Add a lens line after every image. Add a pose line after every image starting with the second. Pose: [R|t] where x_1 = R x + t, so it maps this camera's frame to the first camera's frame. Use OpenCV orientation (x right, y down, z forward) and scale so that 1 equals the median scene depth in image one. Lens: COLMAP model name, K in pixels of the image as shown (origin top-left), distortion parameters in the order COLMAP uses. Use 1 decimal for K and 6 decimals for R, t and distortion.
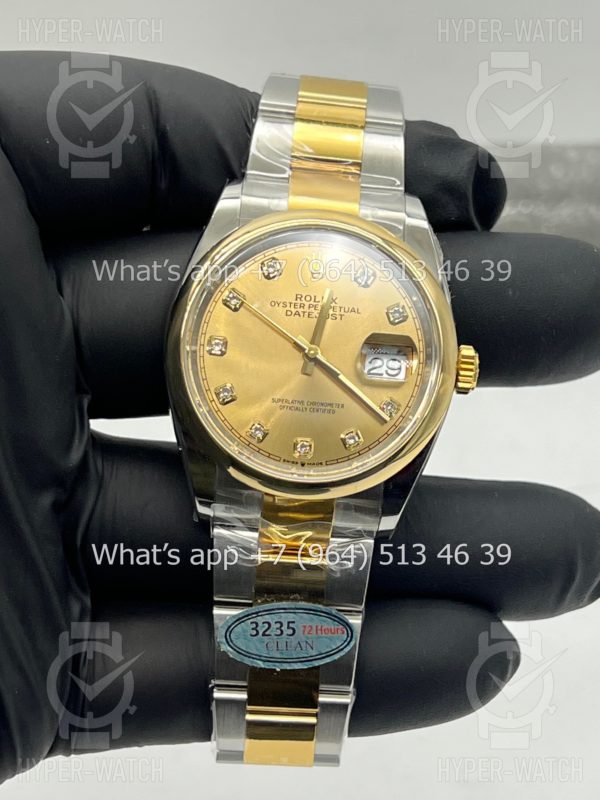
lens RADIAL K [[1805.9, 0, 301.9], [0, 1805.9, 396.3], [0, 0, 1]] dist [0.163993, 0.000000]
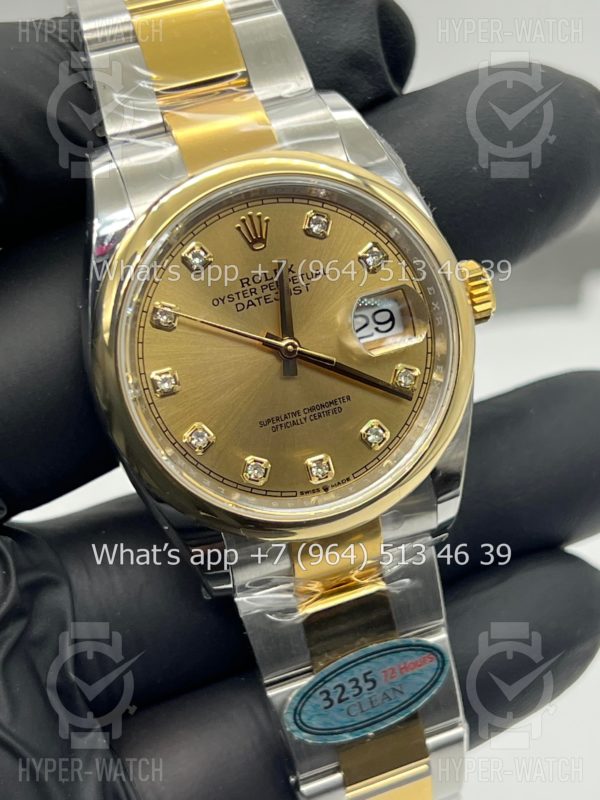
lens RADIAL K [[1805.9, 0, 305.4], [0, 1805.9, 404.8], [0, 0, 1]] dist [0.163993, 0.000000]
pose [[0.925246, -0.354519, 0.135041, -0.094677], [0.329317, 0.927284, 0.178029, -0.129071], [-0.188336, -0.120249, 0.974715, 0.261742]]
